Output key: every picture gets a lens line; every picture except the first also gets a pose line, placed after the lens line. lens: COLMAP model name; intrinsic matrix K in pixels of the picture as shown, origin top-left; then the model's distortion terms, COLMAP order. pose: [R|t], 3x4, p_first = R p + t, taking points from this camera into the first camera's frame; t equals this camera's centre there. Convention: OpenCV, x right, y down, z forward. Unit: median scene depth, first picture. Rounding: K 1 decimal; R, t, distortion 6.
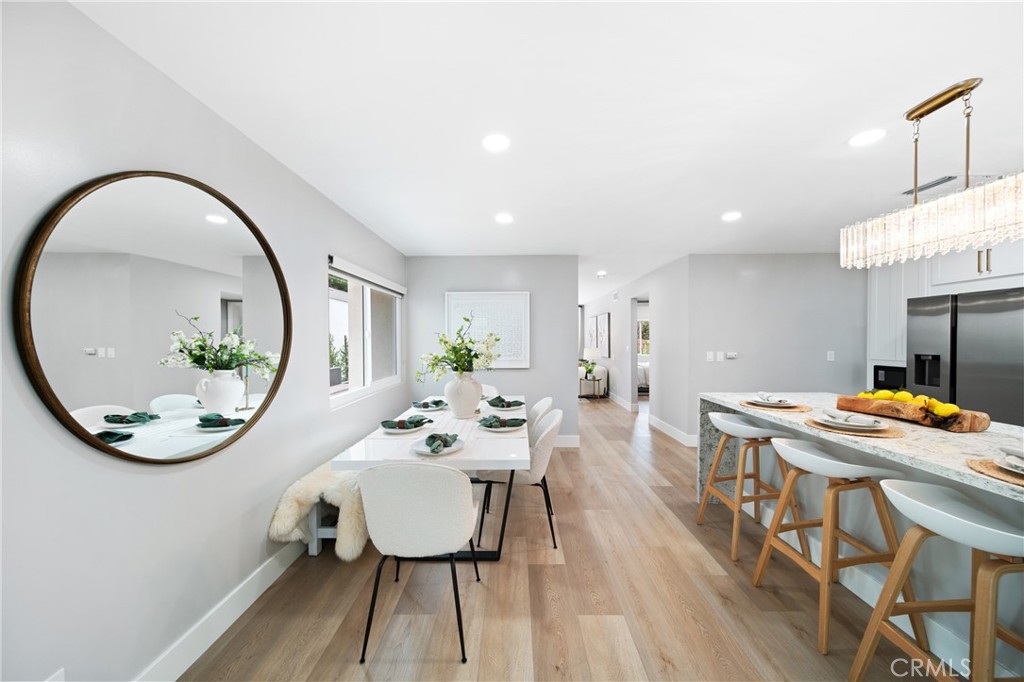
lens RADIAL K [[362.3, 0, 513.4], [0, 362.3, 342.7], [0, 0, 1]] dist [-0.002782, -0.000123]
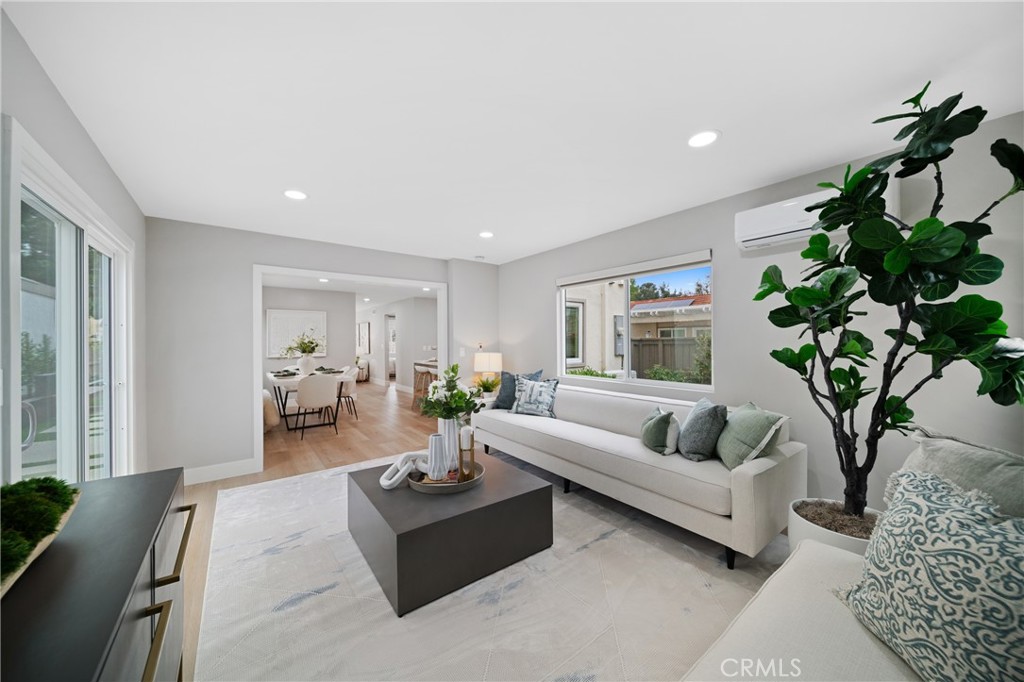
lens RADIAL K [[362.3, 0, 513.0], [0, 362.3, 341.3], [0, 0, 1]] dist [-0.002782, -0.000123]
pose [[0.789951, 0.000730, 0.613170, -0.209885], [0.009532, 0.999864, -0.013470, 0.020667], [-0.613096, 0.016486, 0.789836, -0.615366]]
